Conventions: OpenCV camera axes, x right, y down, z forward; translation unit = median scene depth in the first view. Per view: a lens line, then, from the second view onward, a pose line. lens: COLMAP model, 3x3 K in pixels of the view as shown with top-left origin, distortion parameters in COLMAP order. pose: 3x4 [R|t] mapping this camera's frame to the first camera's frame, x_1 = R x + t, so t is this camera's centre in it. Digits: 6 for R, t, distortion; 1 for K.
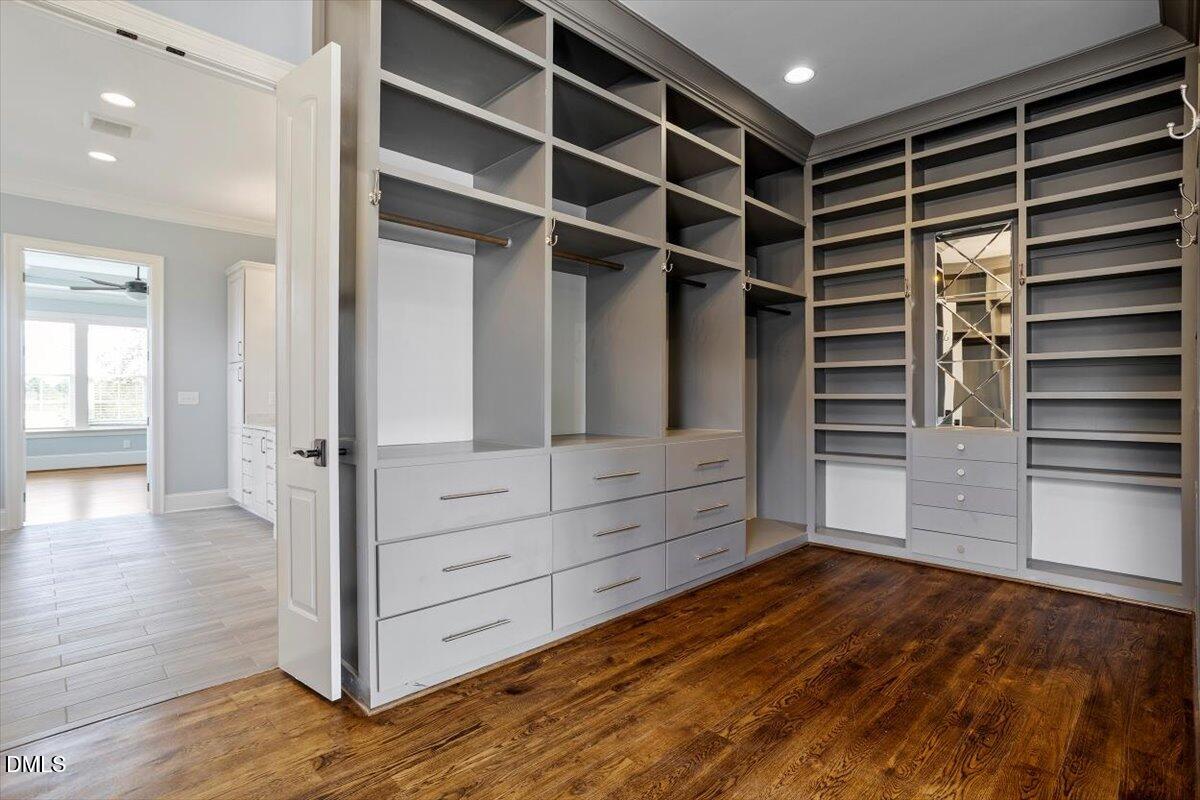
lens RADIAL K [[586.8, 0, 605.3], [0, 586.8, 398.6], [0, 0, 1]] dist [-0.030781, 0.017621]
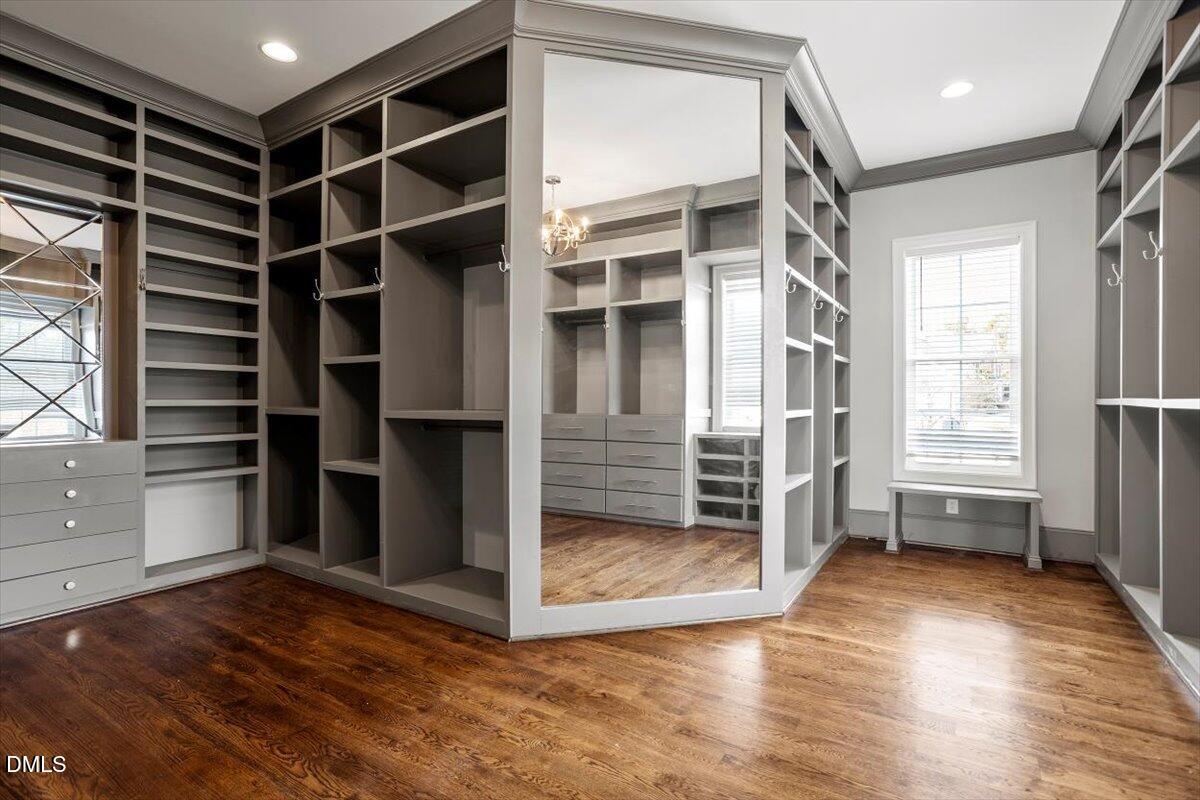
lens RADIAL K [[586.8, 0, 605.8], [0, 586.8, 400.9], [0, 0, 1]] dist [-0.030781, 0.017621]
pose [[-0.233342, 0.002479, 0.972392, -0.532695], [0.002032, 0.999996, -0.002062, -0.006876], [-0.972393, 0.001495, -0.233346, 0.600926]]
